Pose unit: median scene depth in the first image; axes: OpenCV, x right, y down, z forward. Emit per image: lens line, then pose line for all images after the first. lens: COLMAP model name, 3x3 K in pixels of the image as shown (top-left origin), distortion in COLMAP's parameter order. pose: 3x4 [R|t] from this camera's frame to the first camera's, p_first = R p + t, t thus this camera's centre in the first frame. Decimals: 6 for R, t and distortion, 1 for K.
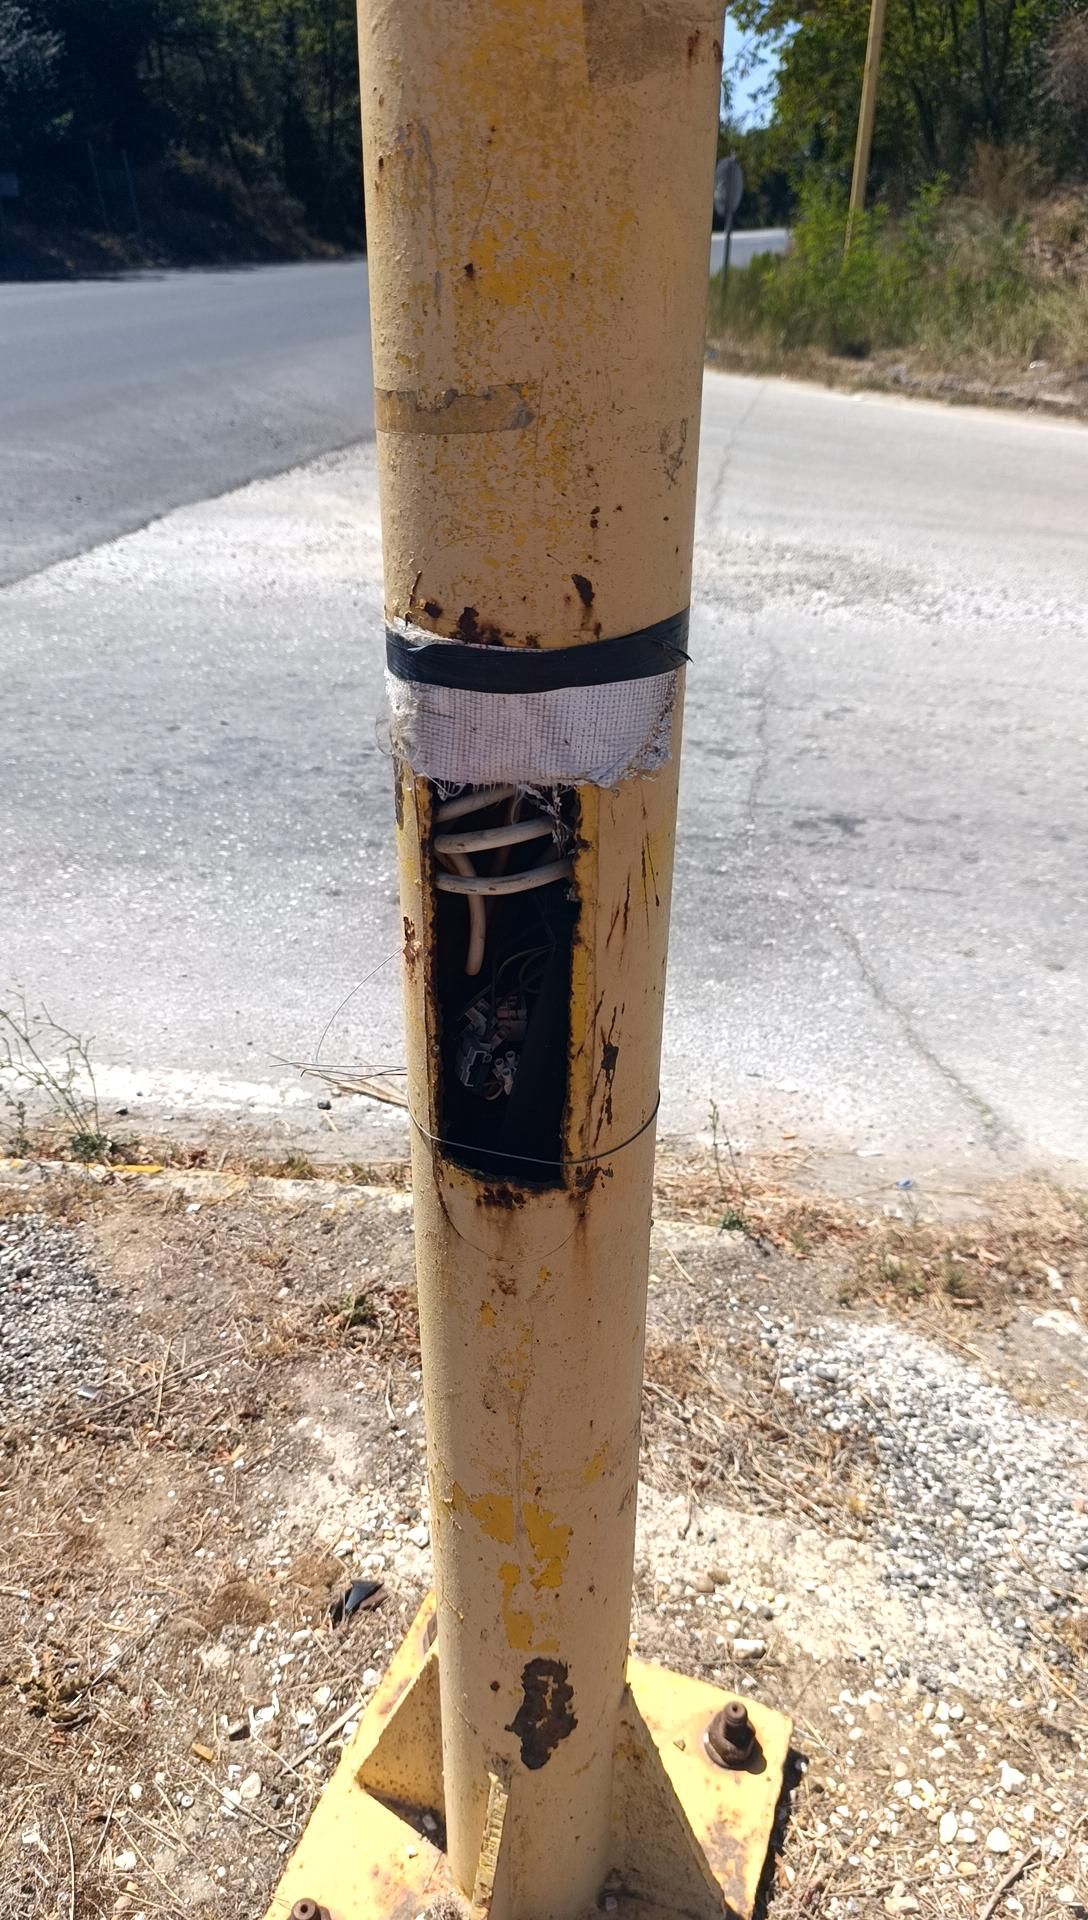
lens RADIAL K [[1243.4, 0, 544.0], [0, 1243.4, 960.0], [0, 0, 1]] dist [0.045139, -0.000698]
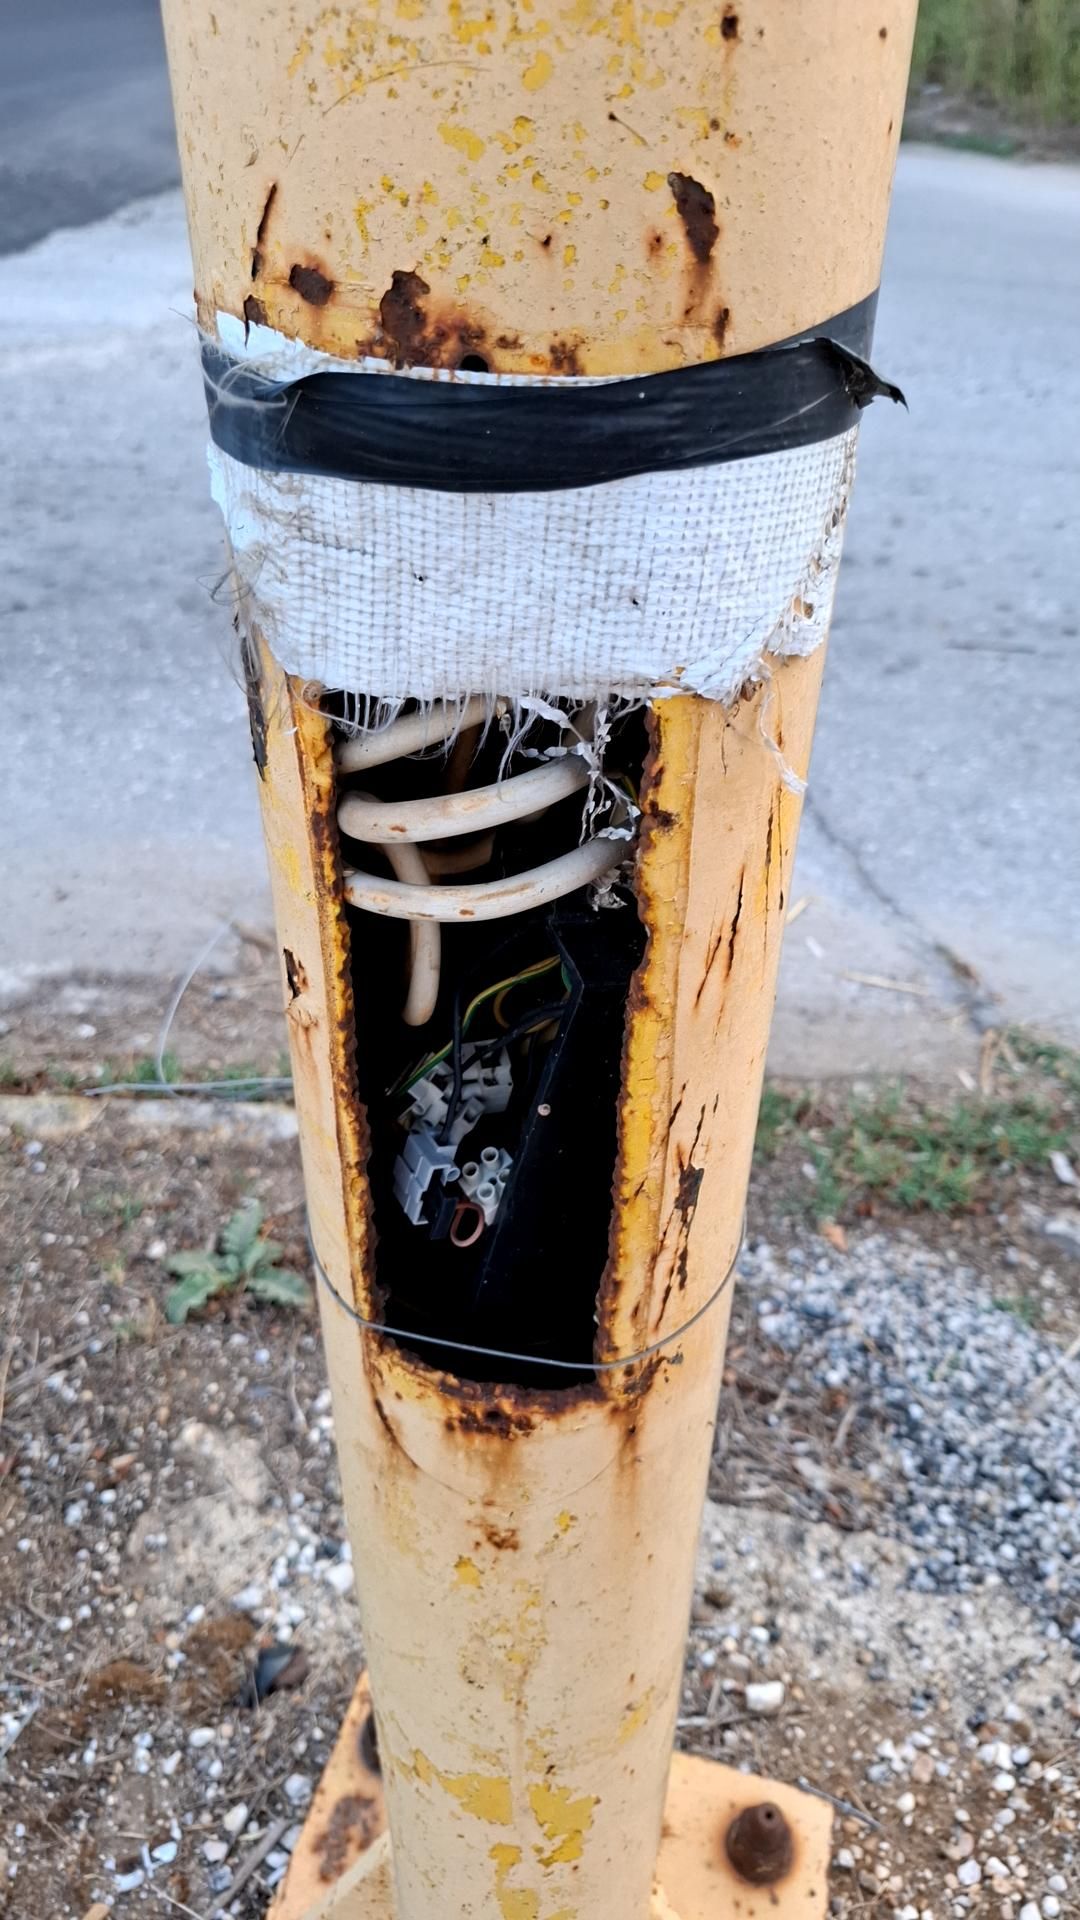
lens RADIAL K [[1366.1, 0, 540.0], [0, 1366.1, 960.0], [0, 0, 1]] dist [0.024823, -0.002851]
pose [[0.995793, -0.053576, 0.074336, -0.048036], [0.043804, 0.990889, 0.127360, -0.094073], [-0.080482, -0.123568, 0.989067, 0.422994]]
